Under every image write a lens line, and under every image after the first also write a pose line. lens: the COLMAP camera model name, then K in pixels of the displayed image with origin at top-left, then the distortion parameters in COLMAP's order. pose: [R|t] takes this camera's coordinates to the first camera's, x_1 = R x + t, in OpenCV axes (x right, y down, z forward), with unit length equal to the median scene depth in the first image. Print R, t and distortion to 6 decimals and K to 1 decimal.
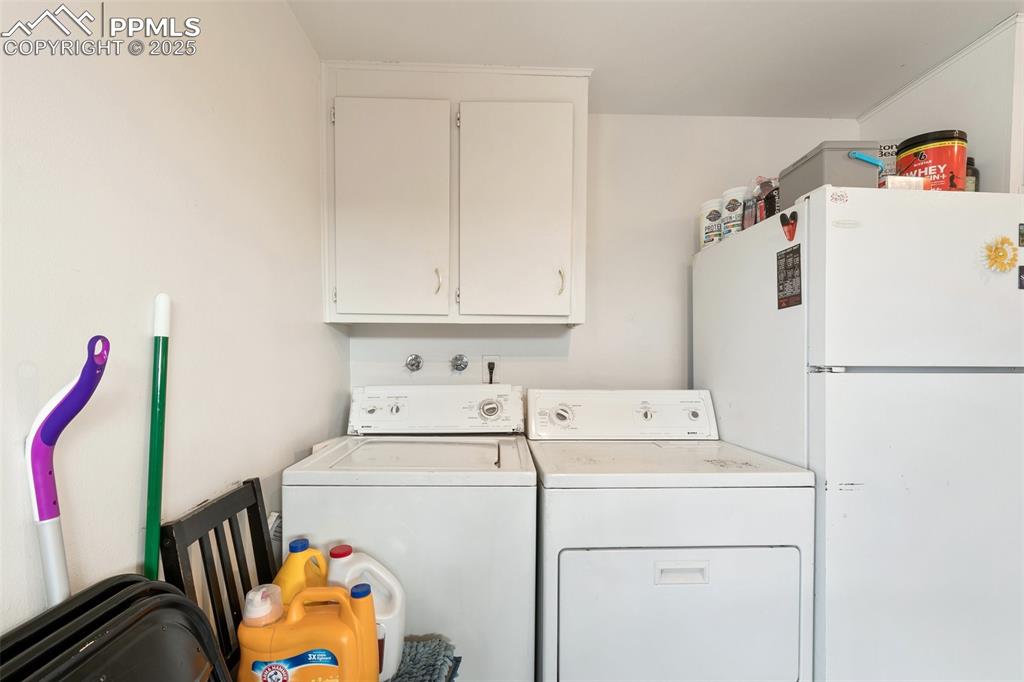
lens RADIAL K [[458.1, 0, 511.1], [0, 458.1, 348.3], [0, 0, 1]] dist [0.000549, 0.000411]
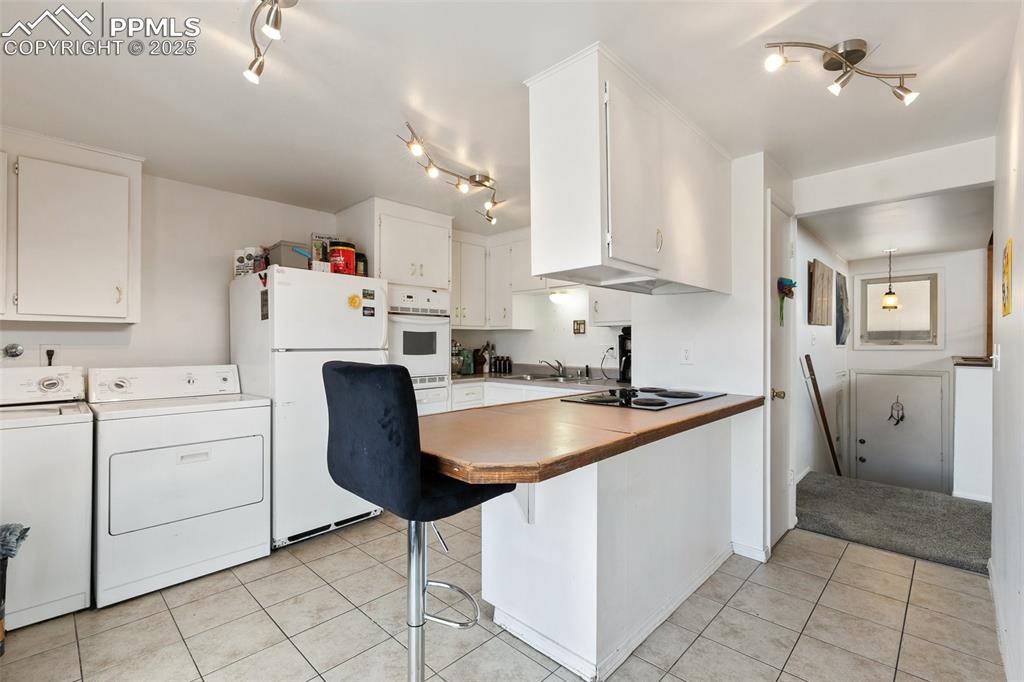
lens RADIAL K [[458.1, 0, 512.7], [0, 458.1, 342.2], [0, 0, 1]] dist [0.000549, 0.000411]
pose [[0.722206, -0.001850, 0.691675, 0.003805], [-0.007753, 0.999912, 0.010771, -0.017215], [-0.691634, -0.013141, 0.722128, -0.939818]]
